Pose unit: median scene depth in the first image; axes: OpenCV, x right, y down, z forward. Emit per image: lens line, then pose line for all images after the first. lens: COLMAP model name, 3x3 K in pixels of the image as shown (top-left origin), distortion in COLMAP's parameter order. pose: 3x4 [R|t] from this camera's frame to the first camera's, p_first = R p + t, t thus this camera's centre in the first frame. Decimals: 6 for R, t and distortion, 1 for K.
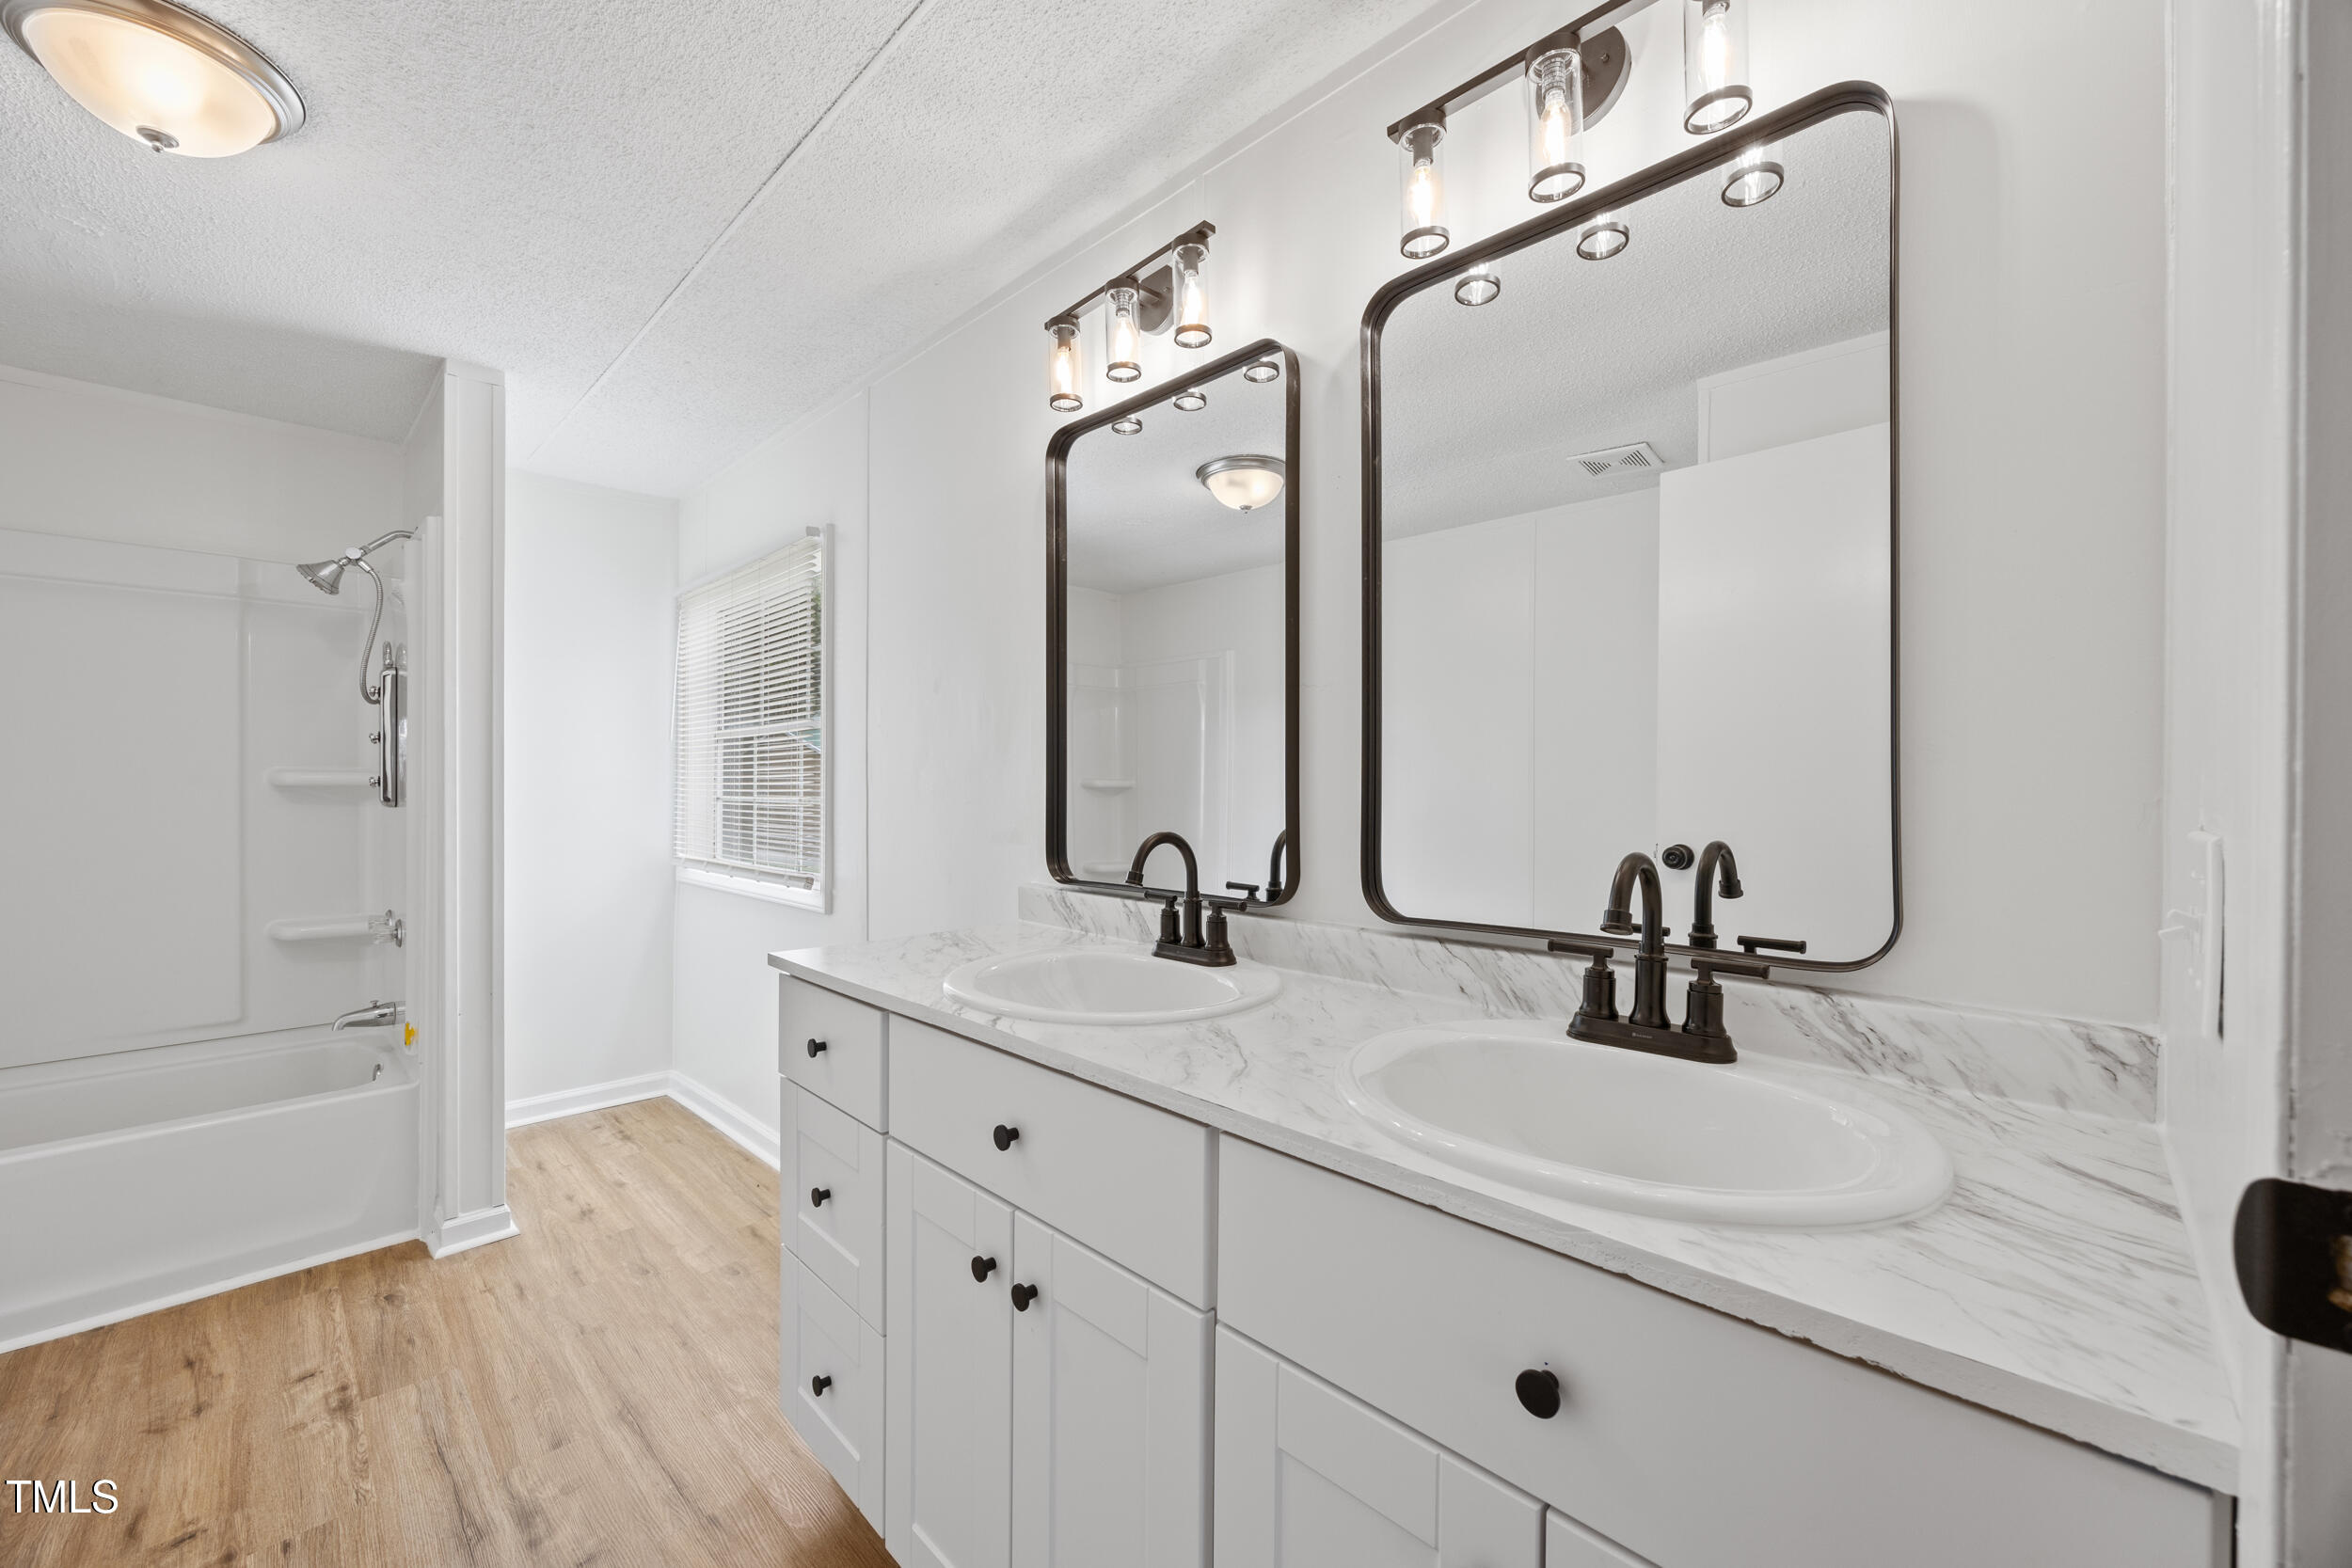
lens RADIAL K [[897.2, 0, 1174.9], [0, 897.2, 783.3], [0, 0, 1]] dist [-0.001218, -0.000191]
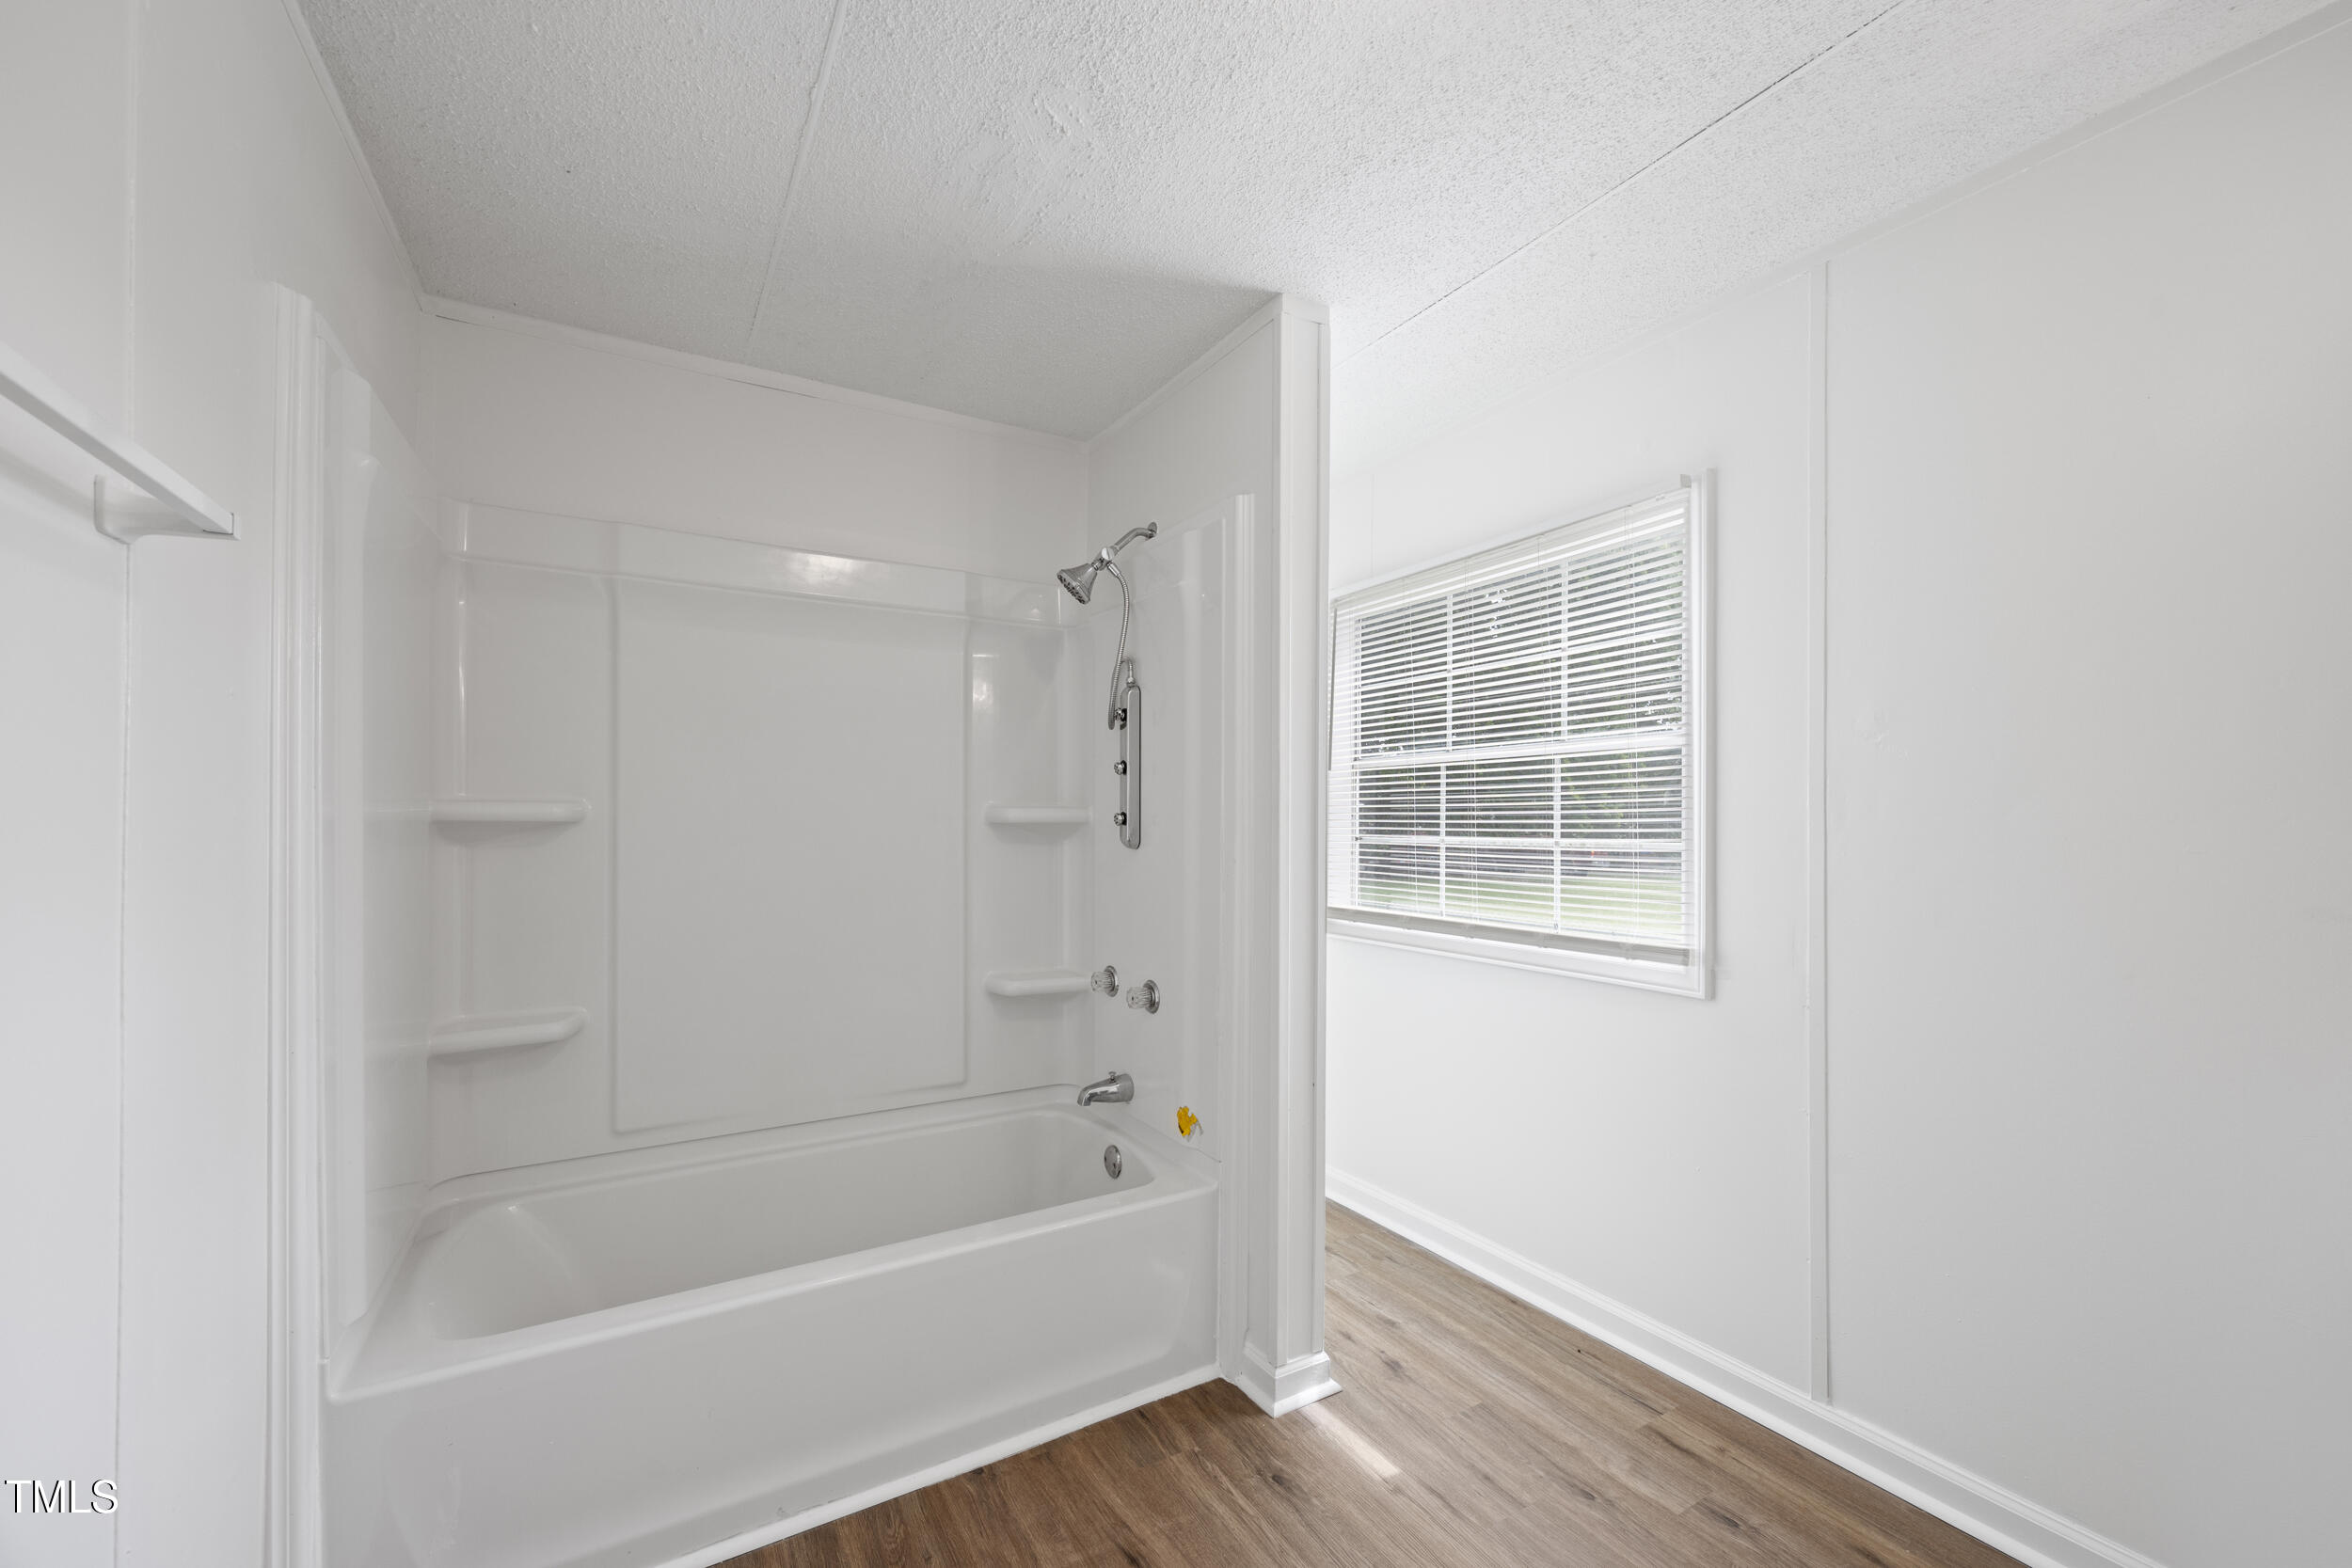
lens RADIAL K [[897.2, 0, 1152.6], [0, 897.2, 818.2], [0, 0, 1]] dist [-0.001218, -0.000191]
pose [[0.964852, 0.001508, -0.262788, -0.637248], [-0.002399, 0.999992, -0.003067, 0.000055], [0.262782, 0.003590, 0.964849, 0.176652]]
